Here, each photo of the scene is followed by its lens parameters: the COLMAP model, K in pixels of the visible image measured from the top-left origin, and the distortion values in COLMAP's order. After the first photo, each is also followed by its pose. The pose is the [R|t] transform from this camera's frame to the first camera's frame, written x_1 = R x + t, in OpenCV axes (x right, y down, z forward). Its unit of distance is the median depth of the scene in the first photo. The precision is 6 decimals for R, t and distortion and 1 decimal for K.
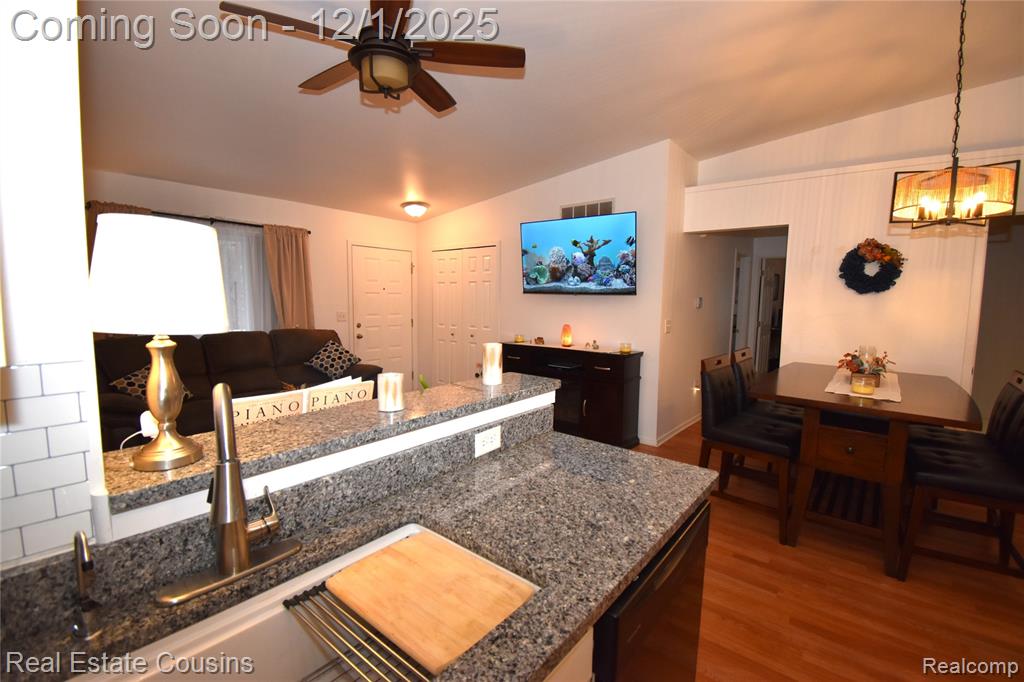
lens RADIAL K [[447.0, 0, 514.9], [0, 447.0, 340.0], [0, 0, 1]] dist [-0.004773, -0.012324]
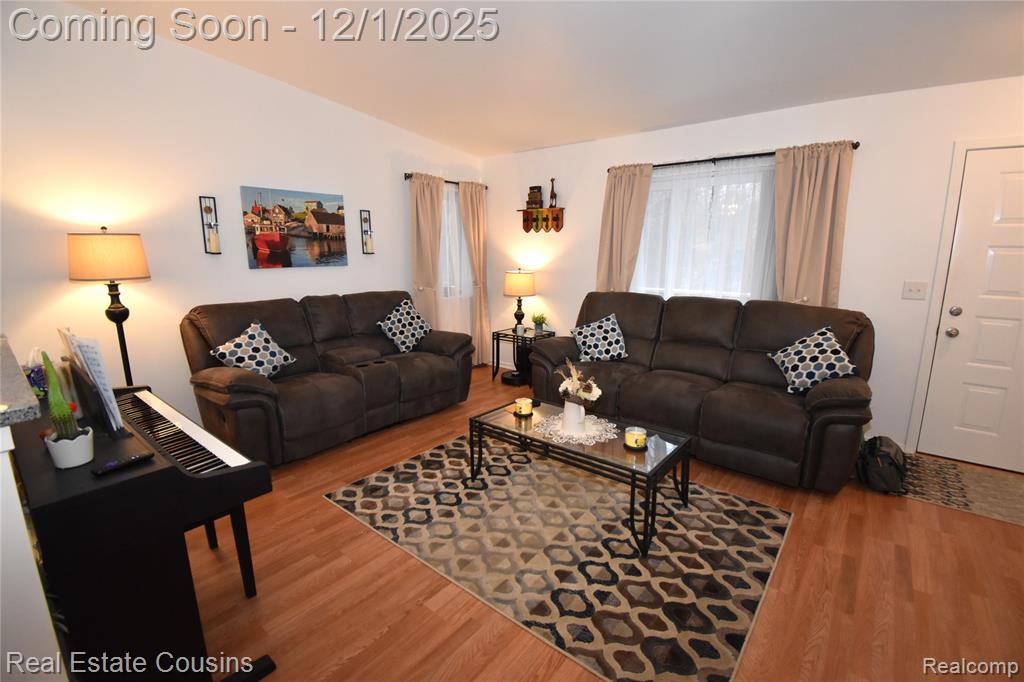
lens RADIAL K [[447.0, 0, 523.0], [0, 447.0, 339.1], [0, 0, 1]] dist [-0.004773, -0.012324]
pose [[0.017507, 0.180827, -0.983359, 0.549389], [-0.099208, 0.978971, 0.178253, -0.164576], [0.994913, 0.094437, 0.035078, 1.896729]]
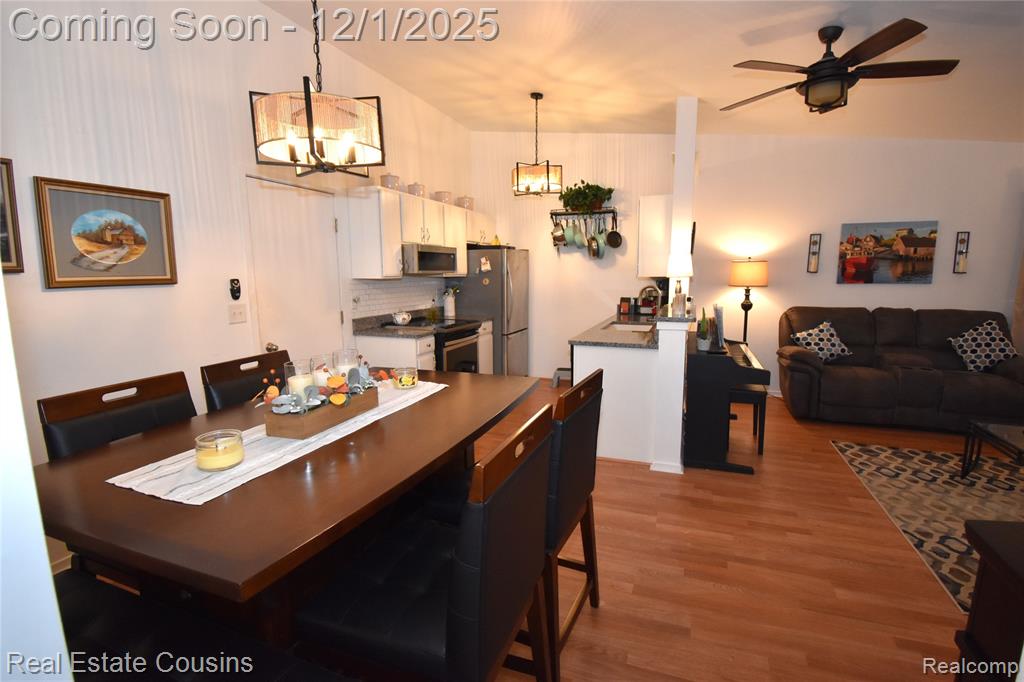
lens RADIAL K [[471.6, 0, 512.3], [0, 471.6, 343.0], [0, 0, 1]] dist [-0.005821, -0.012291]
pose [[-0.948698, 0.040466, -0.313584, 1.394029], [-0.036309, 0.971273, 0.235183, -0.255458], [0.314092, 0.234504, -0.919975, 2.936366]]
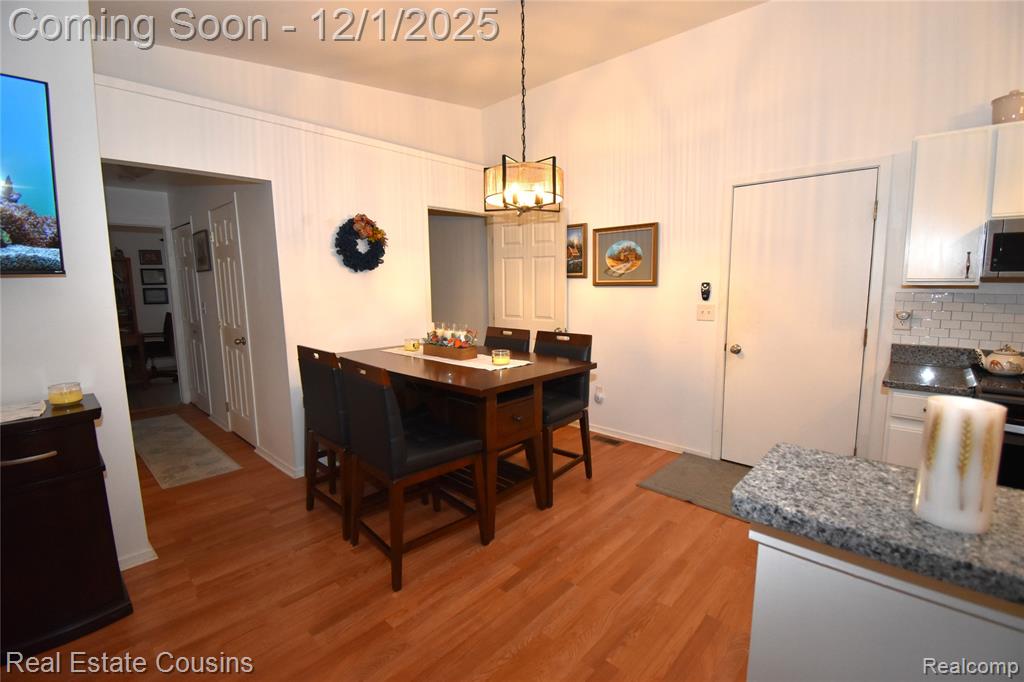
lens RADIAL K [[447.0, 0, 525.8], [0, 447.0, 342.8], [0, 0, 1]] dist [-0.004773, -0.012324]
pose [[0.062329, -0.147713, 0.987064, -0.406235], [0.108446, 0.984134, 0.140426, -0.120425], [-0.992146, 0.098290, 0.077359, 1.405730]]
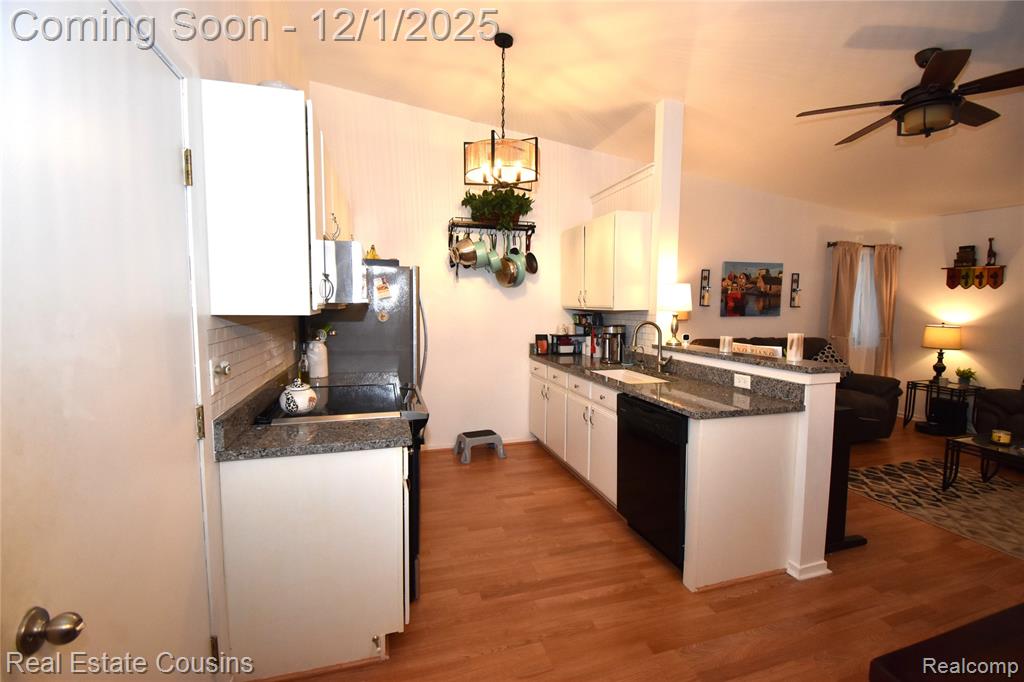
lens RADIAL K [[447.0, 0, 513.2], [0, 447.0, 341.6], [0, 0, 1]] dist [-0.004773, -0.012324]
pose [[-0.568309, 0.054447, -0.821012, 1.837123], [-0.094035, 0.986973, 0.130545, -0.075201], [0.817424, 0.151394, -0.555786, 1.161748]]
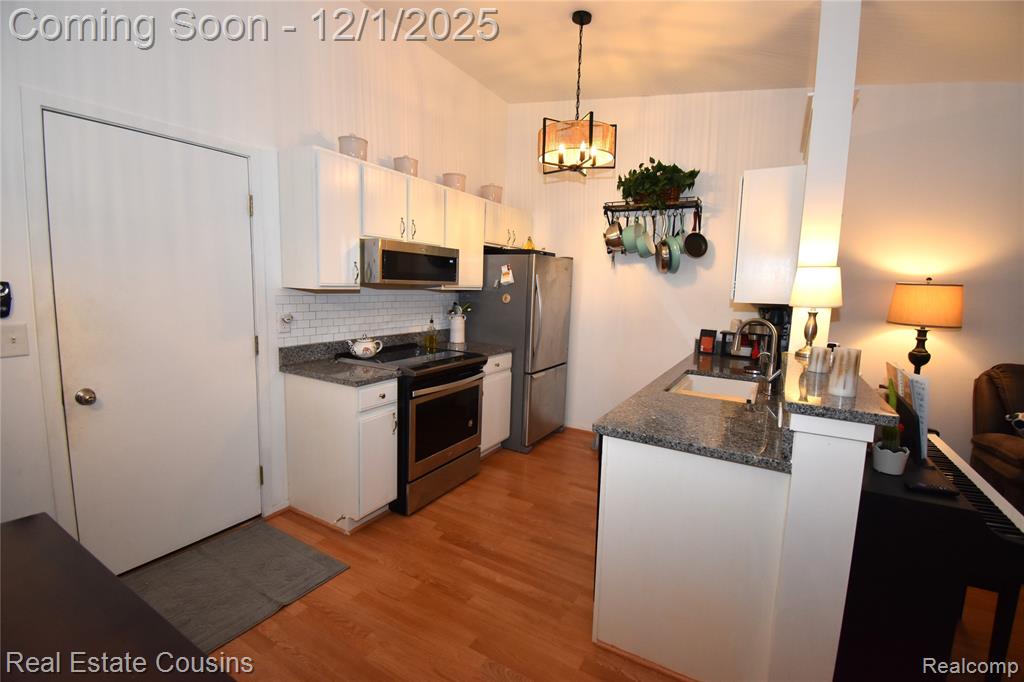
lens RADIAL K [[447.0, 0, 511.5], [0, 447.0, 338.9], [0, 0, 1]] dist [-0.004773, -0.012324]
pose [[-0.987899, -0.025015, -0.153065, 0.786128], [-0.057805, 0.975185, 0.213712, -0.169020], [0.143921, 0.219974, -0.964831, 1.896136]]
